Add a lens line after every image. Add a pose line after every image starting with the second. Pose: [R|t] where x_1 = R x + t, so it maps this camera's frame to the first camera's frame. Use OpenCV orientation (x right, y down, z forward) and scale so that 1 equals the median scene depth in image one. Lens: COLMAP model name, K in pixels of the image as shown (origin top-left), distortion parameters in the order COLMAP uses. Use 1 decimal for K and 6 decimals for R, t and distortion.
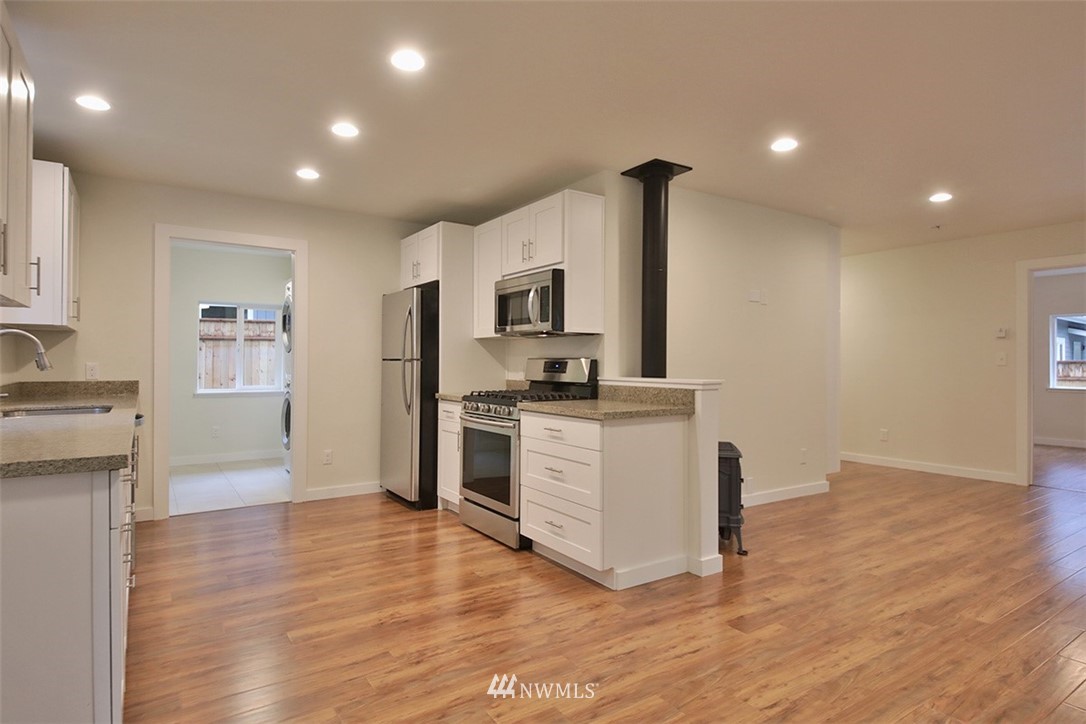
lens RADIAL K [[608.6, 0, 583.0], [0, 608.6, 362.0], [0, 0, 1]] dist [0.036087, -0.049328]
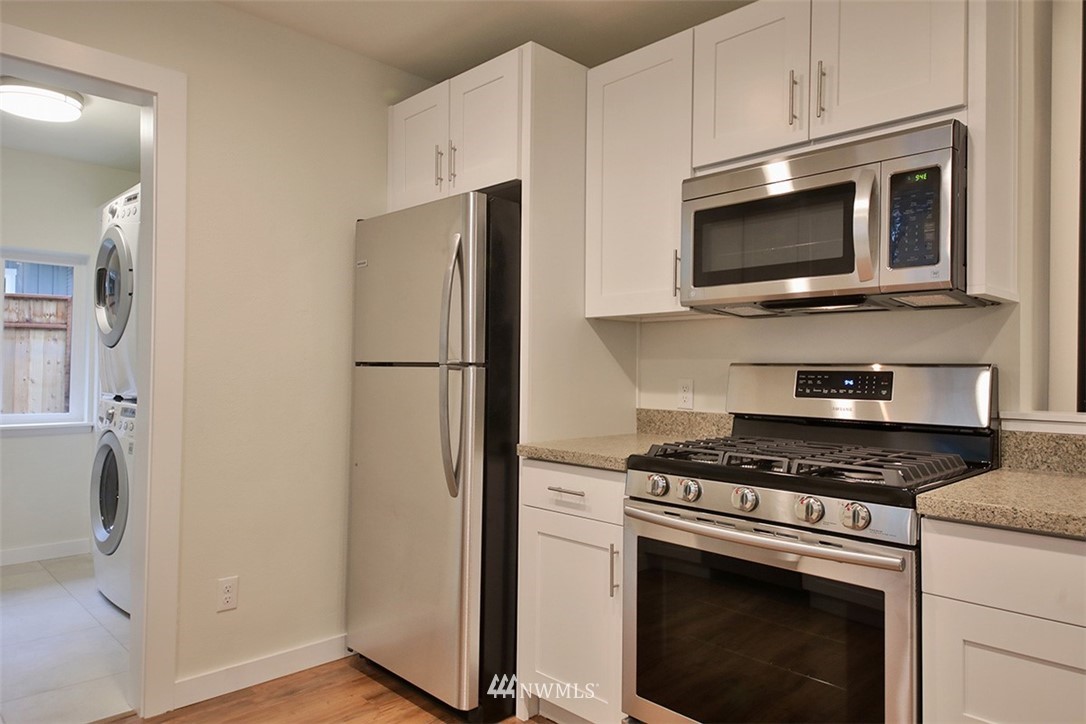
lens RADIAL K [[700.6, 0, 540.8], [0, 700.6, 352.3], [0, 0, 1]] dist [0.027137, -0.001516]
pose [[0.988460, 0.008135, 0.151265, -0.297418], [-0.005014, 0.999767, -0.020998, -0.002322], [-0.151401, 0.019997, 0.988270, 0.512623]]
